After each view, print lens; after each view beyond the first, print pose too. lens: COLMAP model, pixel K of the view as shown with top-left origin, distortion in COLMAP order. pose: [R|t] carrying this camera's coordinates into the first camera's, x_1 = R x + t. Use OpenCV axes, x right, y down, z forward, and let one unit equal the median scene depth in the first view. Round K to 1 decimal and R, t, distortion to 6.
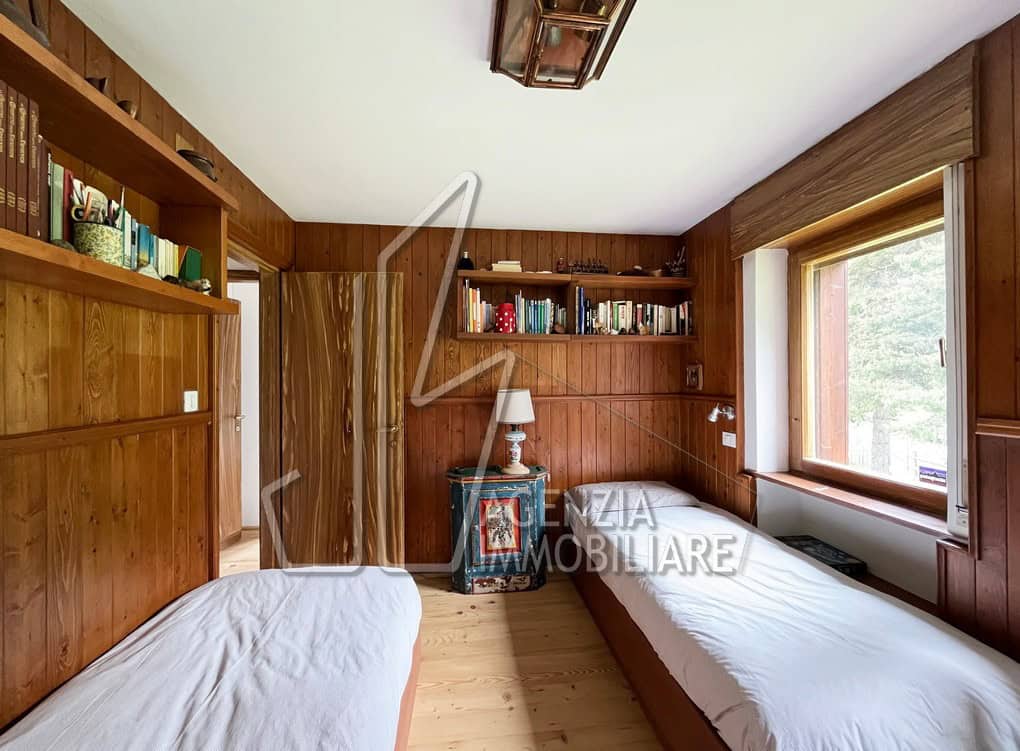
lens RADIAL K [[430.6, 0, 510.0], [0, 430.6, 375.5], [0, 0, 1]] dist [0.000034, 0.000001]
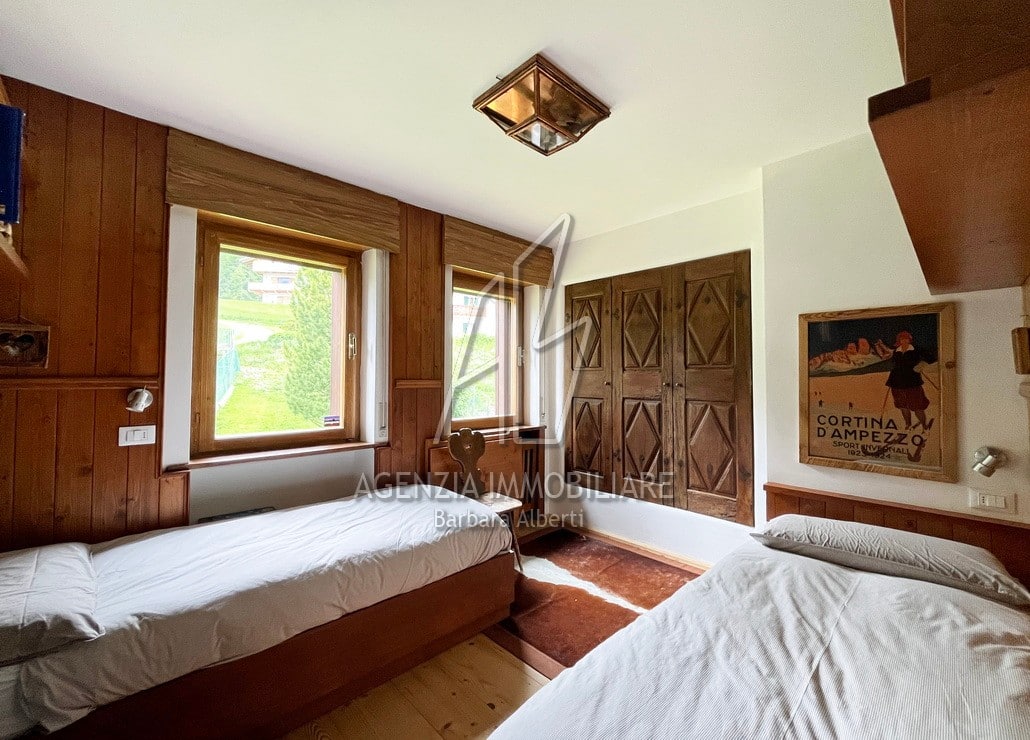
lens RADIAL K [[425.1, 0, 515.0], [0, 425.1, 370.0], [0, 0, 1]] dist [-0.000082, 0.000004]
pose [[-0.607422, 0.018520, 0.794163, -0.686861], [-0.003784, 0.999649, -0.026206, 0.077801], [-0.794370, -0.018923, -0.607139, 1.381366]]
